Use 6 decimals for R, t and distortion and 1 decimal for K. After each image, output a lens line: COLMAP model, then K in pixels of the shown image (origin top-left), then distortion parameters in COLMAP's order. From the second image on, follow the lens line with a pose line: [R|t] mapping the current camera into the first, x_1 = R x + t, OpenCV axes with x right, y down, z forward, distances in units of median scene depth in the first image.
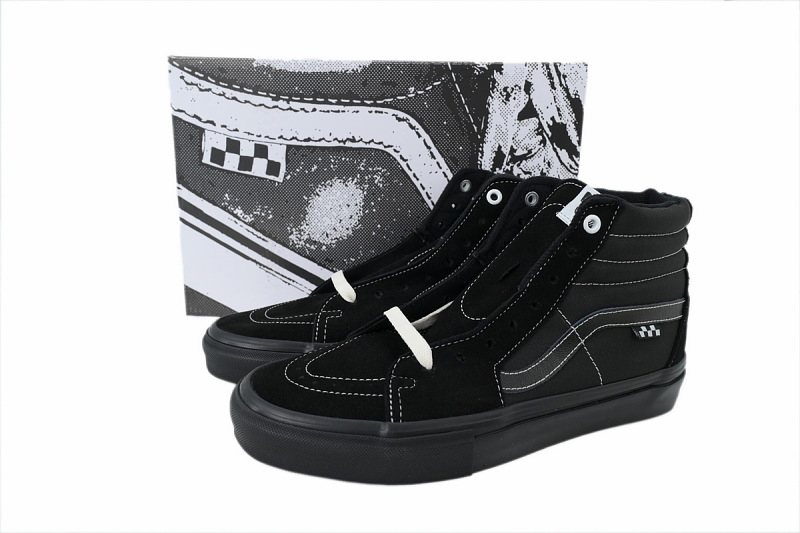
lens RADIAL K [[651.5, 0, 400.3], [0, 651.5, 266.6], [0, 0, 1]] dist [0.006180, -0.005478]
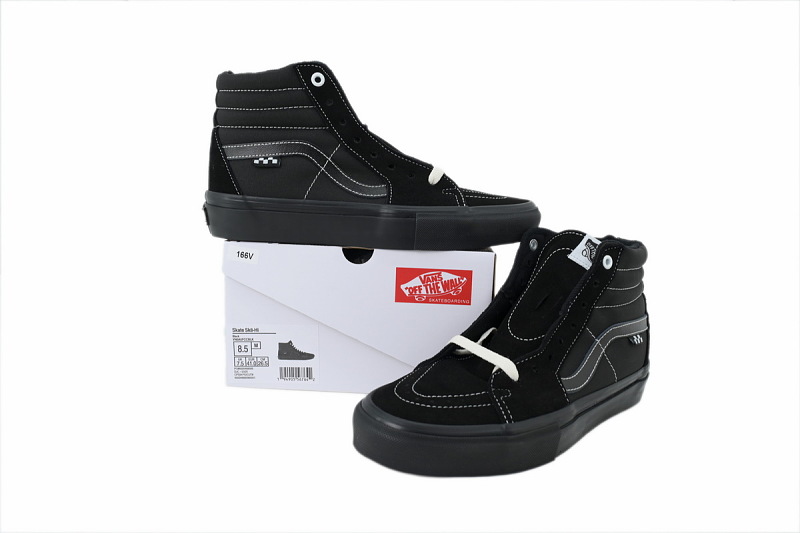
lens RADIAL K [[651.5, 0, 399.7], [0, 651.5, 267.8], [0, 0, 1]] dist [0.006180, -0.005478]
pose [[0.941197, -0.039620, 0.335528, -0.562417], [0.063070, 0.996247, -0.059279, -0.000478], [-0.331920, 0.076955, 0.940163, -0.129434]]
